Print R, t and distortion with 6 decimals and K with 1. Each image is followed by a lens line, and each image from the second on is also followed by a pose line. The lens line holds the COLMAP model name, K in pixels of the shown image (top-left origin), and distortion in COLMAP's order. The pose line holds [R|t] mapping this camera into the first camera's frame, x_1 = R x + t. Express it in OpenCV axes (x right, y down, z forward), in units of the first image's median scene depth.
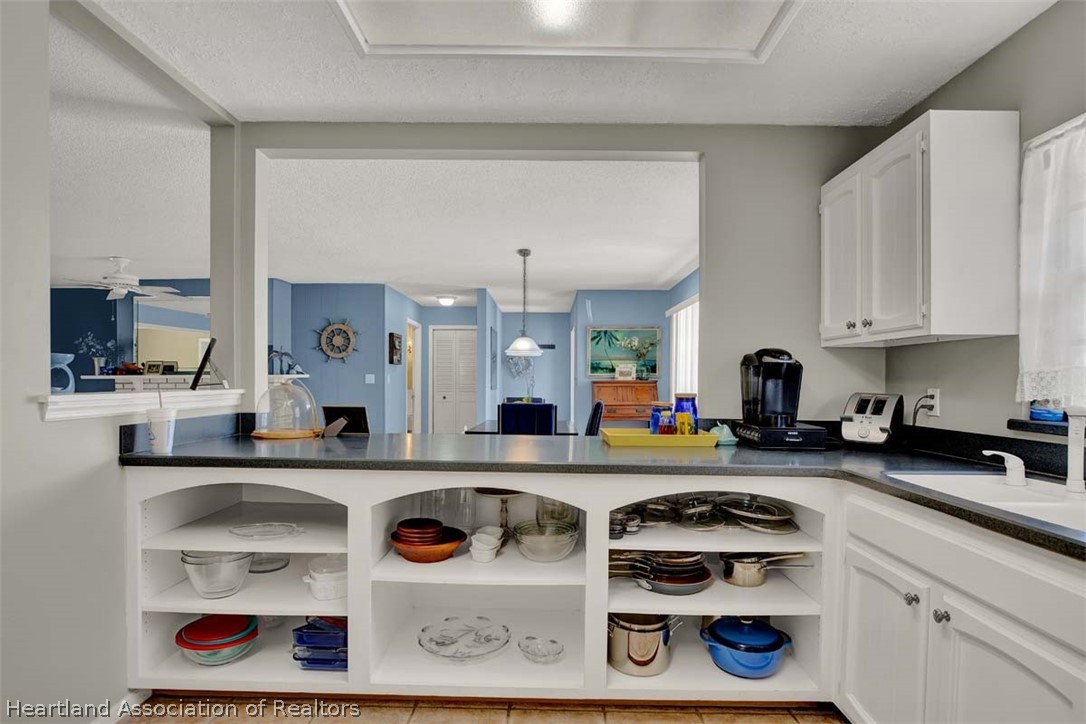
lens RADIAL K [[564.3, 0, 543.1], [0, 564.3, 370.0], [0, 0, 1]] dist [-0.000004, 0.000000]
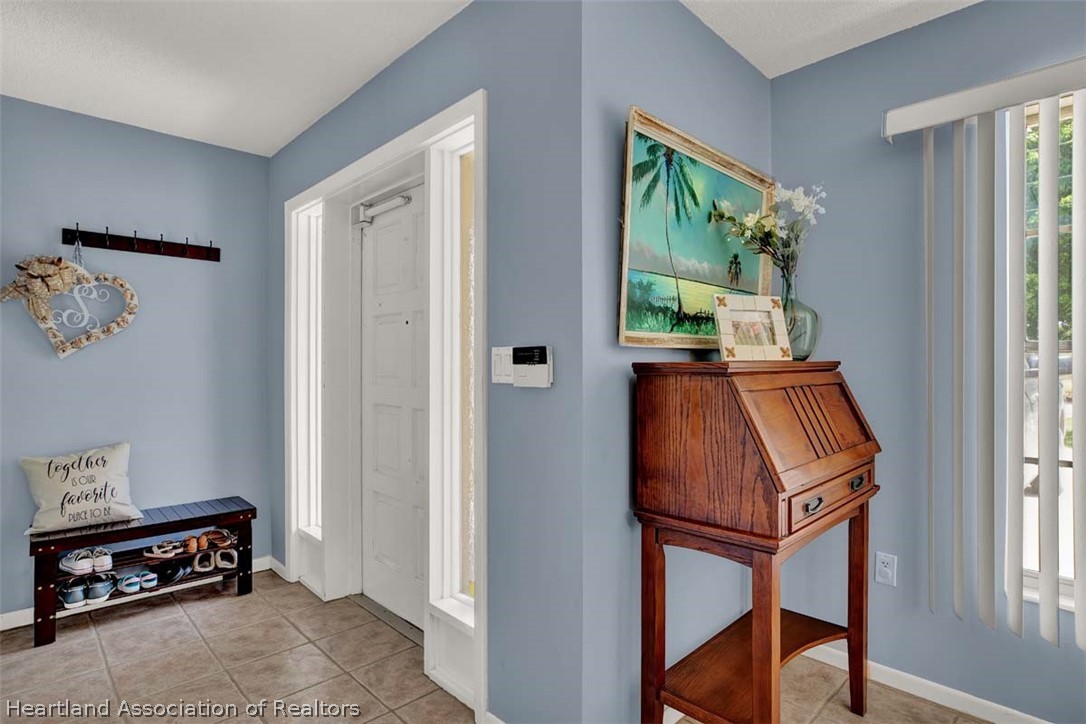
lens RADIAL K [[556.7, 0, 542.9], [0, 556.7, 361.5], [0, 0, 1]] dist [-0.000166, -0.000033]
pose [[0.704071, -0.003661, 0.710120, -0.091345], [-0.004890, 0.999938, 0.010003, 0.016292], [-0.710113, -0.010515, 0.704009, 0.872294]]
